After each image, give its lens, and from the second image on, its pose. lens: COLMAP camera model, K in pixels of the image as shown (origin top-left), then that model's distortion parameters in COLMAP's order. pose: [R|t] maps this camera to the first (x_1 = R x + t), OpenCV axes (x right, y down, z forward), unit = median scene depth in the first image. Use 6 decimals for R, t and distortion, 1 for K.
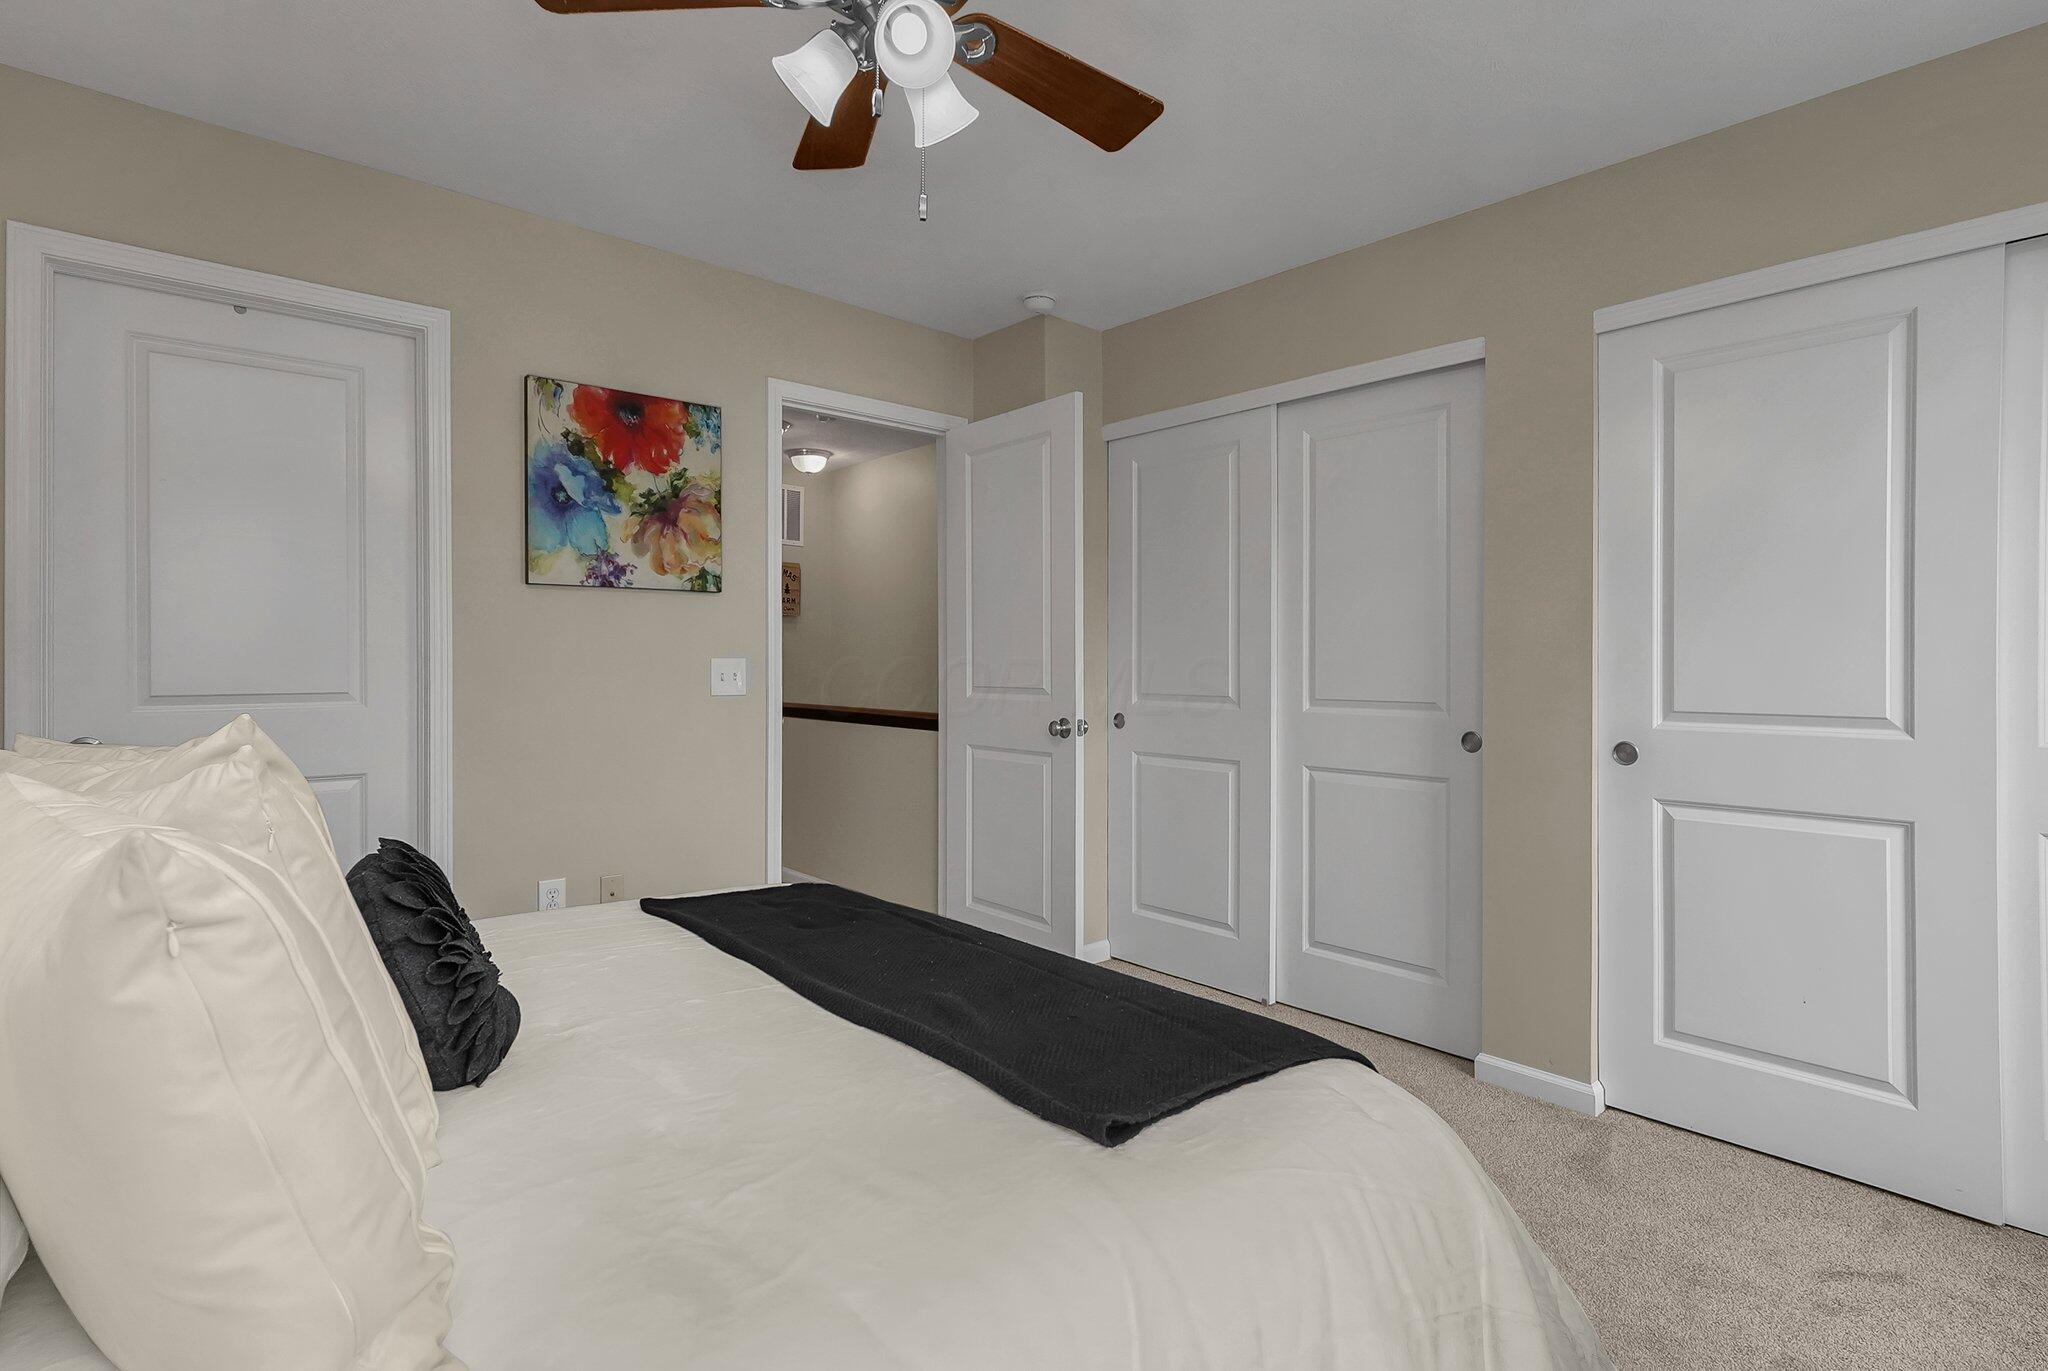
lens RADIAL K [[1032.9, 0, 1022.6], [0, 1032.9, 676.3], [0, 0, 1]] dist [-0.000105, 0.000275]
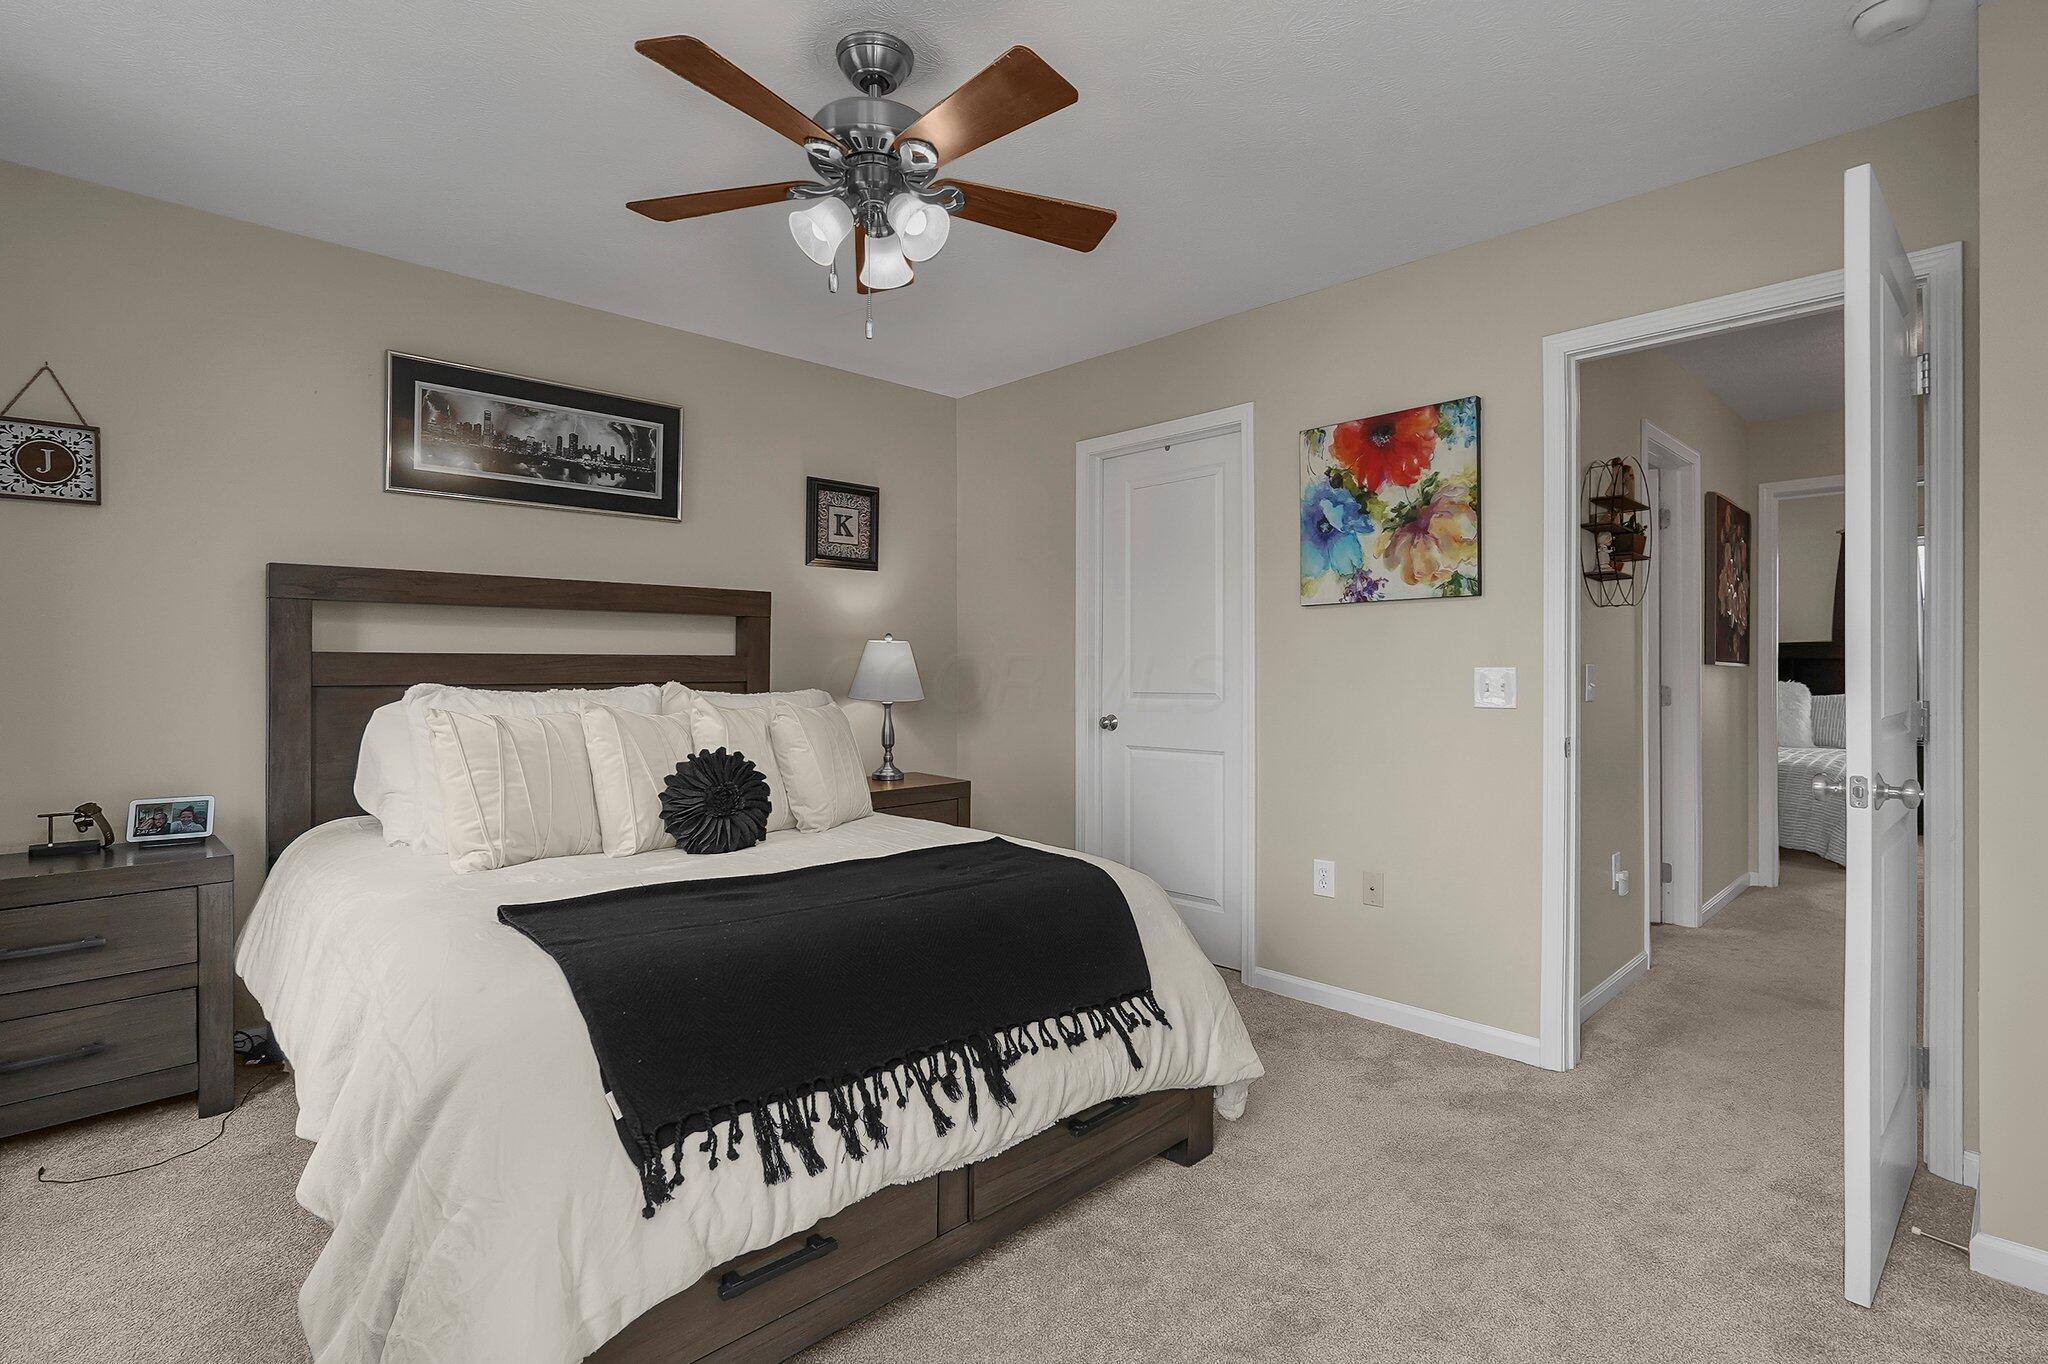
lens RADIAL K [[988.2, 0, 1021.7], [0, 988.2, 678.0], [0, 0, 1]] dist [0.000504, 0.000028]
pose [[0.051082, -0.002549, -0.998691, 0.601194], [-0.016862, 0.999852, -0.003414, 0.002187], [0.998552, 0.017014, 0.051031, 0.583959]]
